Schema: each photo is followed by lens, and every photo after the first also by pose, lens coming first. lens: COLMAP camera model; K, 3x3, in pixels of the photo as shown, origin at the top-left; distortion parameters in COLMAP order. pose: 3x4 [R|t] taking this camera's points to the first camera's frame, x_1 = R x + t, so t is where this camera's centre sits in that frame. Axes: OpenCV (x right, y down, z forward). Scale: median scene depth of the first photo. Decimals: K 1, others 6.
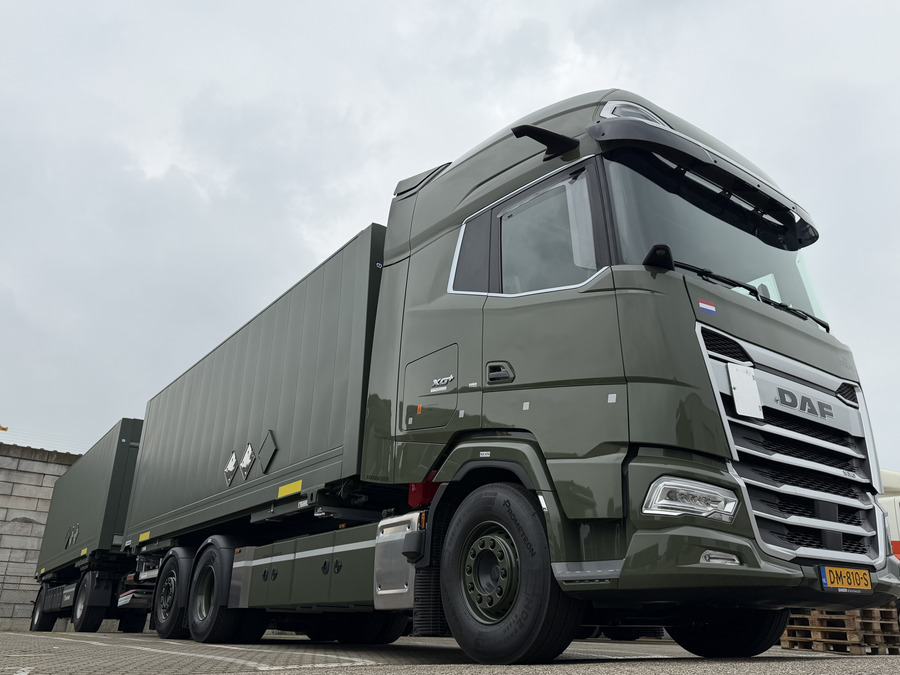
lens RADIAL K [[729.8, 0, 450.0], [0, 729.8, 337.5], [0, 0, 1]] dist [0.078114, -0.135858]
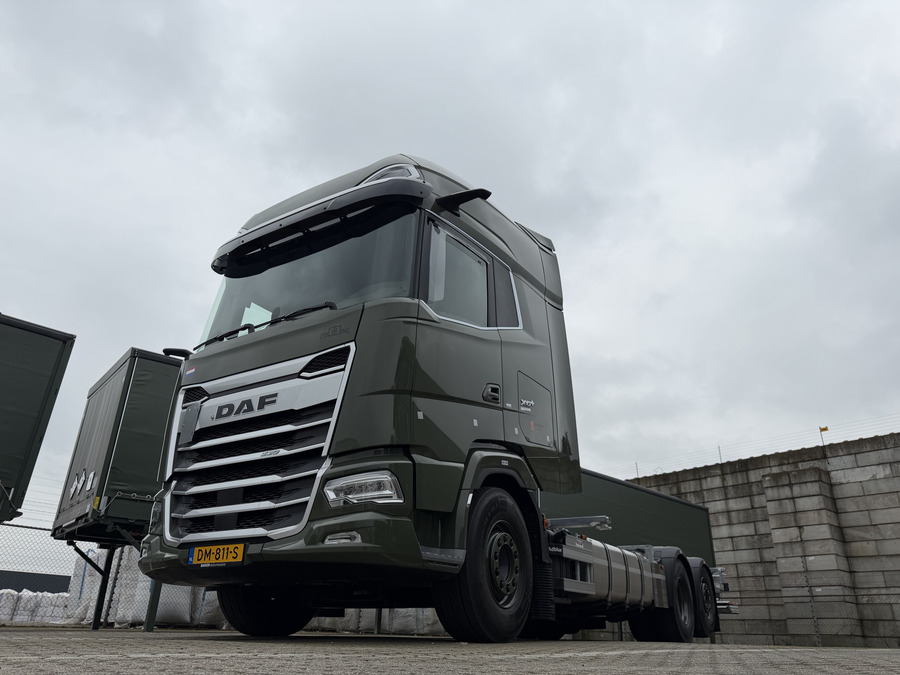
lens RADIAL K [[640.7, 0, 450.0], [0, 640.7, 337.5], [0, 0, 1]] dist [0.085945, -0.114521]
pose [[0.370985, -0.386964, -0.844174, 1.560430], [0.332341, 0.904160, -0.268409, 0.387500], [0.867133, -0.180978, 0.464034, 0.845521]]
